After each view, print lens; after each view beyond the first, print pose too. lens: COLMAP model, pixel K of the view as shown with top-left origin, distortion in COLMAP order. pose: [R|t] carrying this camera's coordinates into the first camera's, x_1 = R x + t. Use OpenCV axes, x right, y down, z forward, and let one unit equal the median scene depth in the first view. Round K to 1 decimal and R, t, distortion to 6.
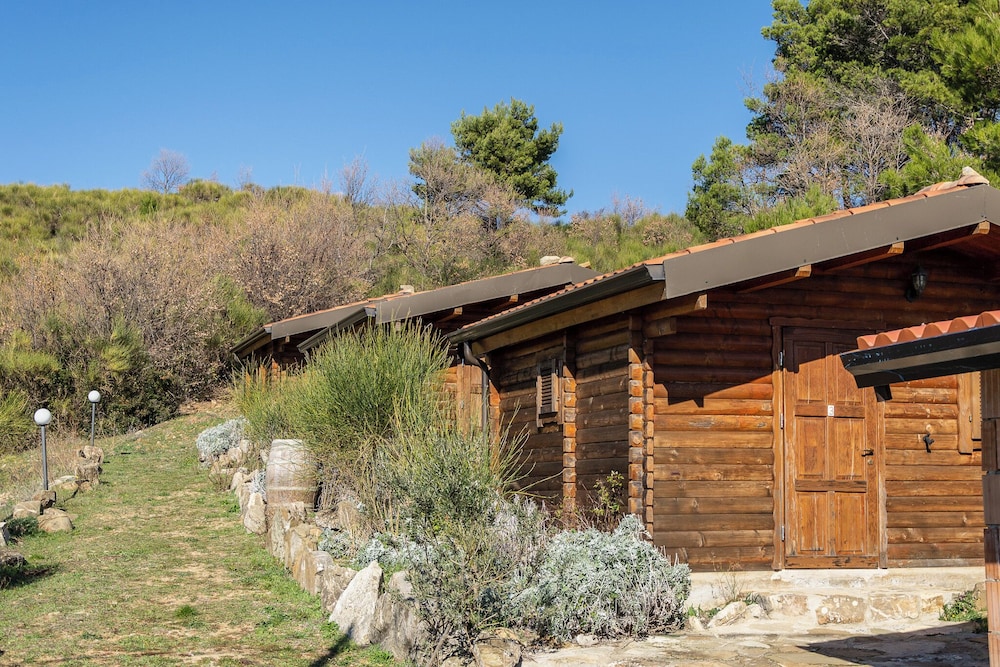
lens RADIAL K [[1364.2, 0, 500.0], [0, 1364.2, 333.5], [0, 0, 1]] dist [-0.039837, 0.036460]
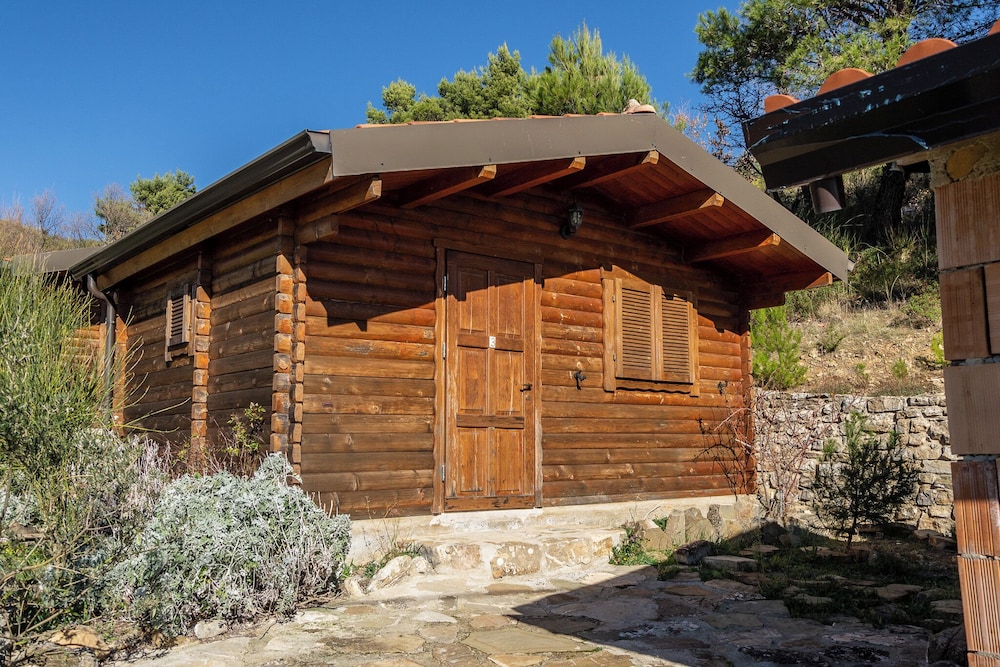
lens RADIAL K [[885.8, 0, 500.0], [0, 885.8, 333.5], [0, 0, 1]] dist [0.006885, -0.001075]
pose [[0.934206, 0.036105, 0.354902, 0.027596], [-0.032526, 0.999342, -0.016049, 0.056962], [-0.355248, 0.003449, 0.934766, 0.398329]]
